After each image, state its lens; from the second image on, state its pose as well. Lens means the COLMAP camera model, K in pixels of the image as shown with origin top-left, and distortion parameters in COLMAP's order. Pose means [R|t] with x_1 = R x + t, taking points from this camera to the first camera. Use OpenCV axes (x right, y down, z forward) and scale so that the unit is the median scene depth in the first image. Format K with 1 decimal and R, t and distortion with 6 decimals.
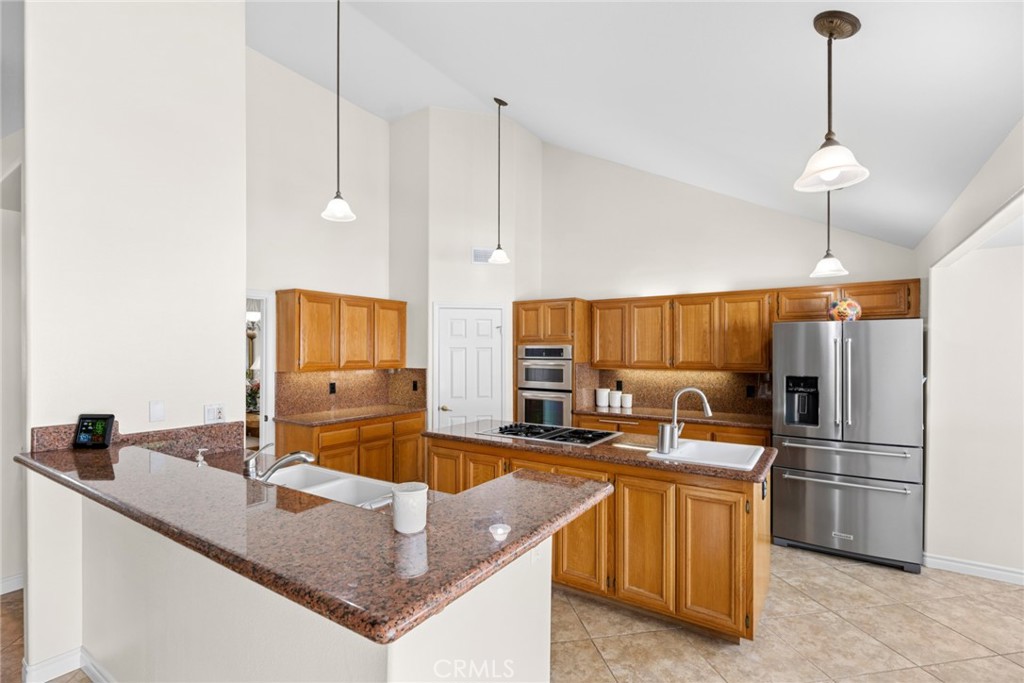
lens RADIAL K [[474.2, 0, 512.1], [0, 474.2, 355.8], [0, 0, 1]] dist [-0.000386, -0.000334]
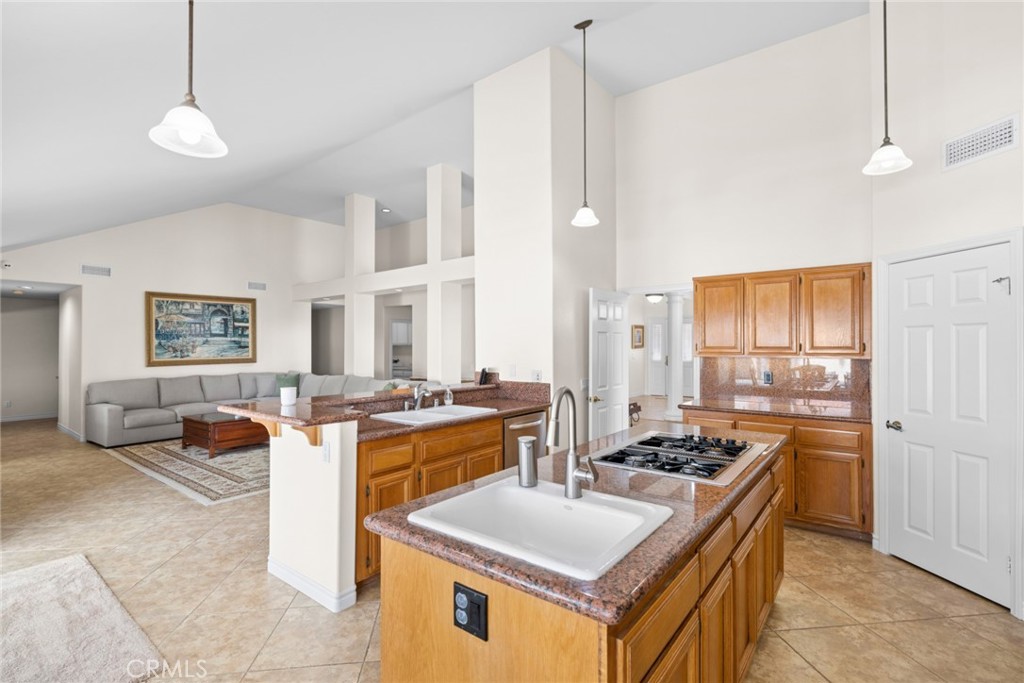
lens RADIAL K [[468.7, 0, 513.1], [0, 468.7, 346.3], [0, 0, 1]] dist [0.001701, -0.000124]
pose [[-0.071092, 0.000492, -0.997470, 0.620687], [-0.006900, 0.999976, 0.000985, 0.013521], [0.997446, 0.006952, -0.071087, 0.680166]]
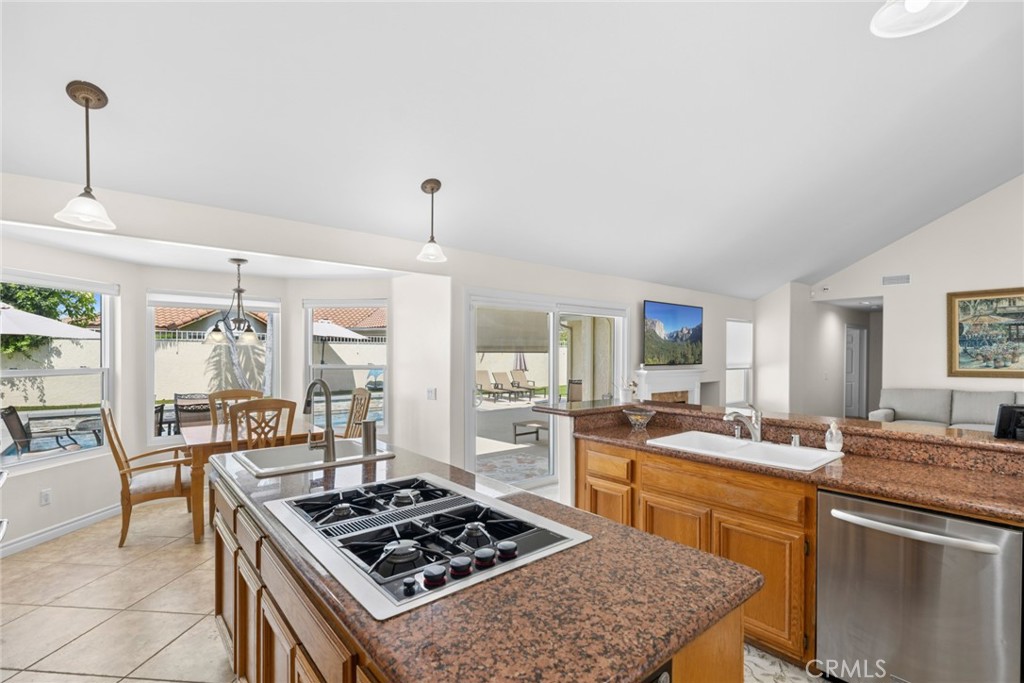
lens RADIAL K [[469.8, 0, 511.0], [0, 469.8, 352.0], [0, 0, 1]] dist [0.000967, 0.000219]
pose [[-0.961111, -0.004771, 0.276120, -0.093993], [-0.002702, 0.999965, 0.007873, 0.010096], [-0.276148, 0.006820, -0.961091, 1.140173]]
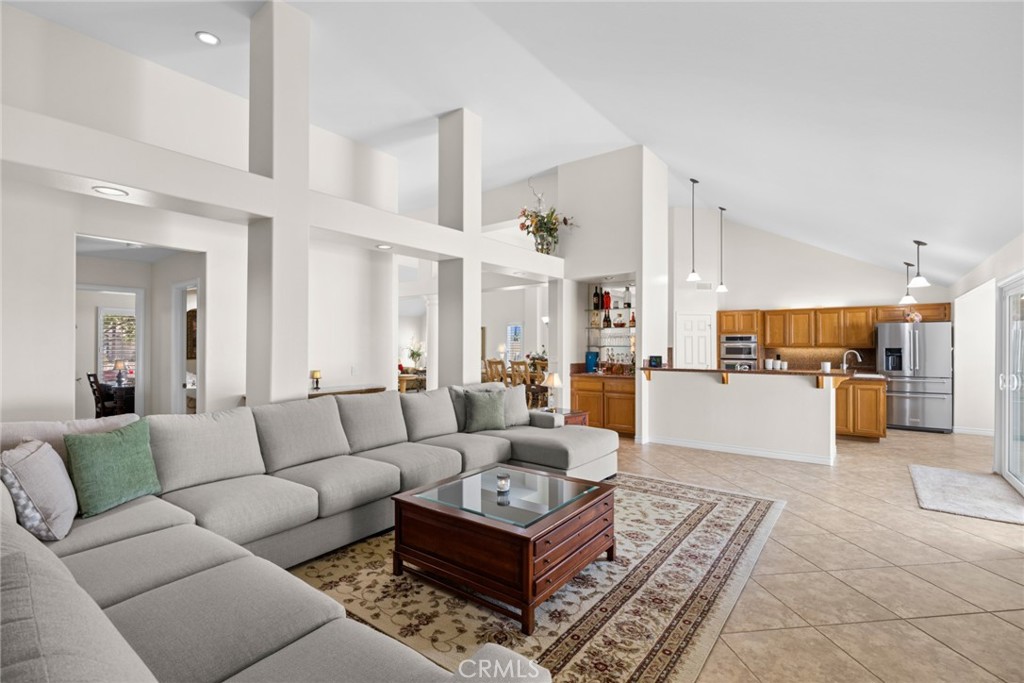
lens RADIAL K [[467.4, 0, 511.2], [0, 467.4, 344.1], [0, 0, 1]] dist [-0.000103, 0.000157]
pose [[0.998030, 0.001007, -0.062725, -0.849033], [-0.001810, 0.999917, -0.012739, 0.046903], [0.062707, 0.012827, 0.997950, -1.056466]]
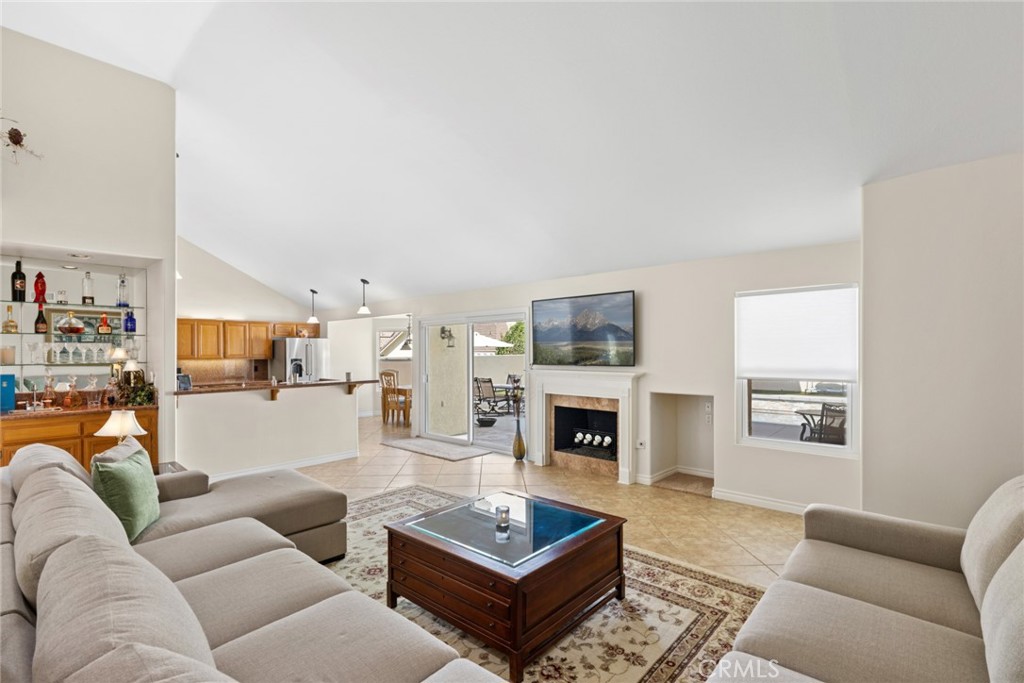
lens RADIAL K [[475.2, 0, 514.5], [0, 475.2, 350.9], [0, 0, 1]] dist [-0.000220, -0.000064]
pose [[0.141804, -0.001844, 0.989893, -1.542283], [0.016278, 0.999867, -0.000469, 0.018157], [-0.989761, 0.016180, 0.141815, -0.477344]]
